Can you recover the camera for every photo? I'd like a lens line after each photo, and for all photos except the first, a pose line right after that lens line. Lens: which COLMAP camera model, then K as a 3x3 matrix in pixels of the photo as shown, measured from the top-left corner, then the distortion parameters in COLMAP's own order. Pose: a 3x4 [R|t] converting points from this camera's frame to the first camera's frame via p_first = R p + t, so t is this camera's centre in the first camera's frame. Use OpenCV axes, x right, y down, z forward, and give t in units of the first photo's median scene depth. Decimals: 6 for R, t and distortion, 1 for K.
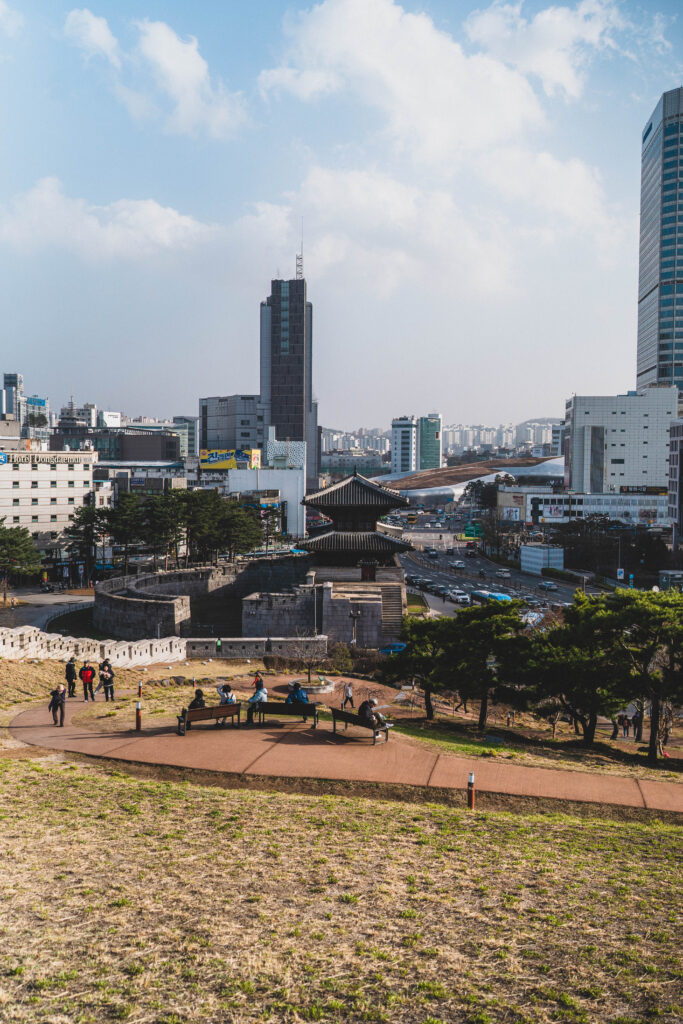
lens RADIAL K [[1006.2, 0, 343.6], [0, 1006.2, 510.2], [0, 0, 1]] dist [0.012140, 0.000000]
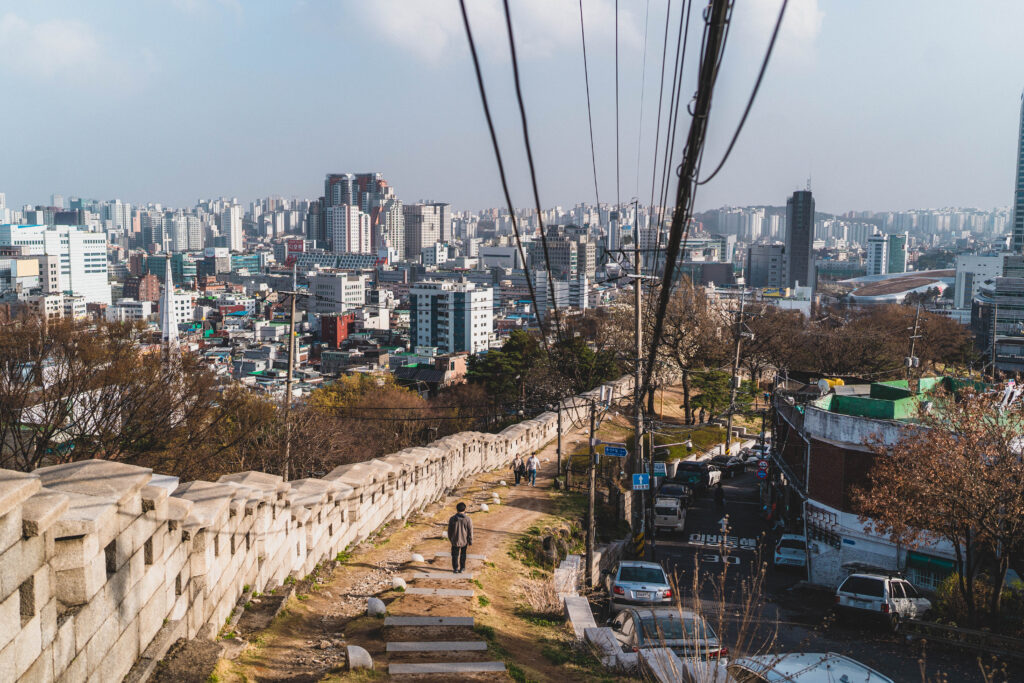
lens RADIAL K [[1006.2, 0, 510.4], [0, 1006.2, 341.0], [0, 0, 1]] dist [0.012140, 0.000000]
pose [[0.952505, 0.040121, -0.301870, 0.007000], [-0.020639, 0.997509, 0.067455, -0.070467], [0.303824, -0.058021, 0.950960, -1.192310]]
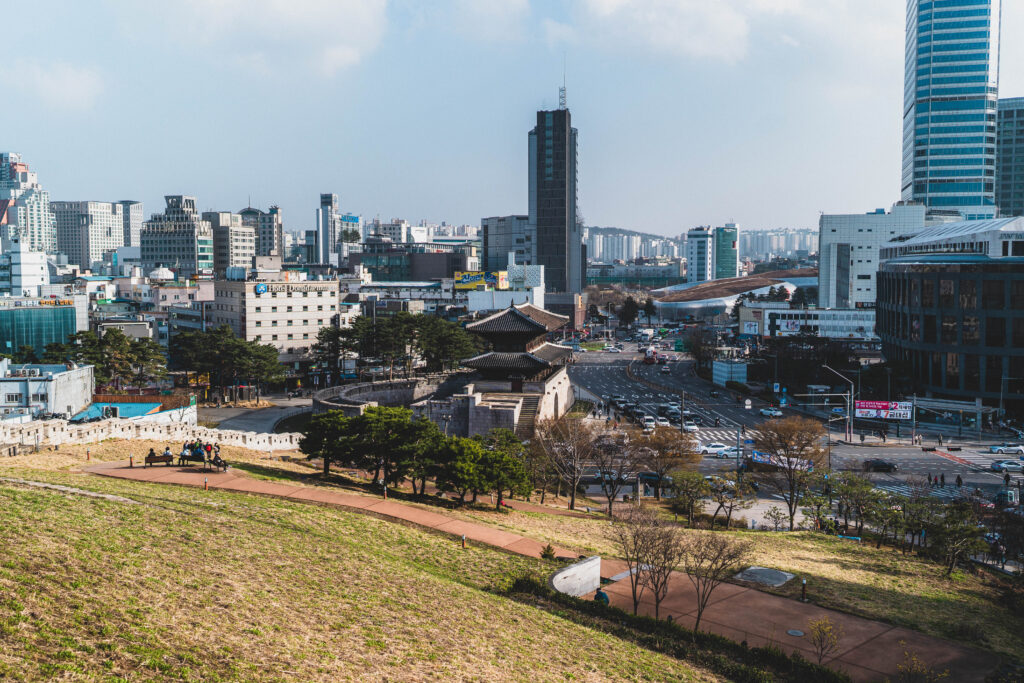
lens RADIAL K [[1006.2, 0, 511.8], [0, 1006.2, 339.6], [0, 0, 1]] dist [0.012140, 0.000000]
pose [[0.986985, 0.004843, -0.160737, 0.089175], [-0.000815, 0.999684, 0.025116, -0.010746], [0.160808, -0.024658, 0.986678, -0.095720]]
